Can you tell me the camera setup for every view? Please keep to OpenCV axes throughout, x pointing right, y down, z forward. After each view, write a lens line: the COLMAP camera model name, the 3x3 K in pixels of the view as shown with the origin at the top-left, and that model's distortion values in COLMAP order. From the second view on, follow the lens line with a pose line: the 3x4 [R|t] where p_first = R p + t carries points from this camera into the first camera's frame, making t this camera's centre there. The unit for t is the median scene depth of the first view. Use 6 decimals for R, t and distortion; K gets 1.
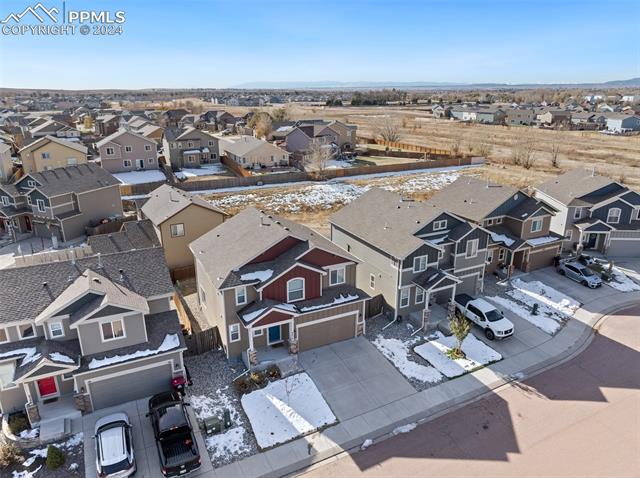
lens RADIAL K [[451.7, 0, 320.0], [0, 451.7, 239.0], [0, 0, 1]] dist [-0.033007, 0.000653]
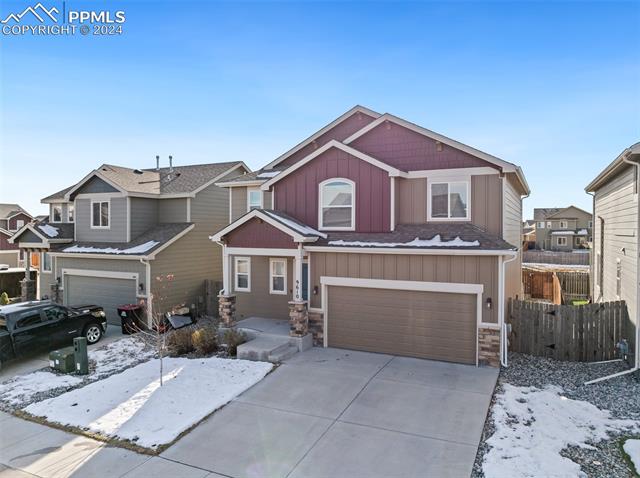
lens RADIAL K [[451.7, 0, 320.0], [0, 451.7, 239.0], [0, 0, 1]] dist [-0.033007, 0.000653]
pose [[0.599609, 0.013110, -0.800186, 0.298750], [-0.255839, 0.950538, -0.176136, 0.218425], [0.758298, 0.310331, 0.573305, 0.660182]]
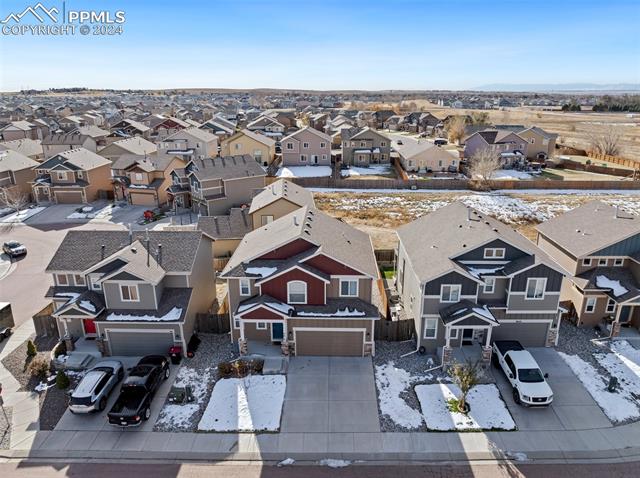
lens RADIAL K [[451.7, 0, 320.0], [0, 451.7, 239.0], [0, 0, 1]] dist [-0.033007, 0.000653]
pose [[0.880851, 0.144866, -0.450684, 0.387844], [-0.146450, 0.988714, 0.031575, -0.039266], [0.450171, 0.038189, 0.892125, 0.119944]]
